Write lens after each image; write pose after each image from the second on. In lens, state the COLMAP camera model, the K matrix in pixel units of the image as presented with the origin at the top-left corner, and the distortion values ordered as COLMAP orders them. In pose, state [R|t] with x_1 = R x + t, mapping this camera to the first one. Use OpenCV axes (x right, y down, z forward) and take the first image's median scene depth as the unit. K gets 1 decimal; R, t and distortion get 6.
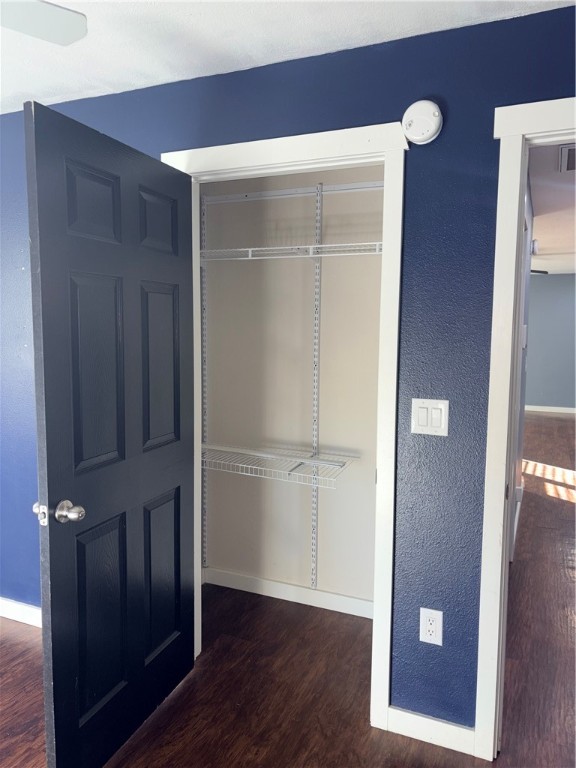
lens RADIAL K [[580.0, 0, 286.7], [0, 580.0, 382.7], [0, 0, 1]] dist [0.045497, -0.051381]
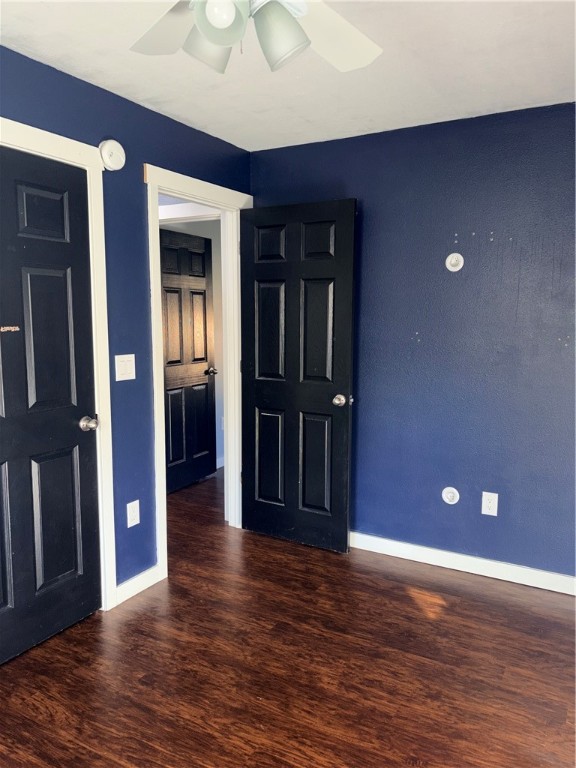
lens RADIAL K [[580.0, 0, 290.7], [0, 580.0, 385.6], [0, 0, 1]] dist [0.045497, -0.051381]
pose [[0.099388, -0.135059, 0.985840, -1.091604], [0.098733, 0.987195, 0.125290, -0.032459], [-0.990138, 0.084882, 0.111450, 0.435552]]
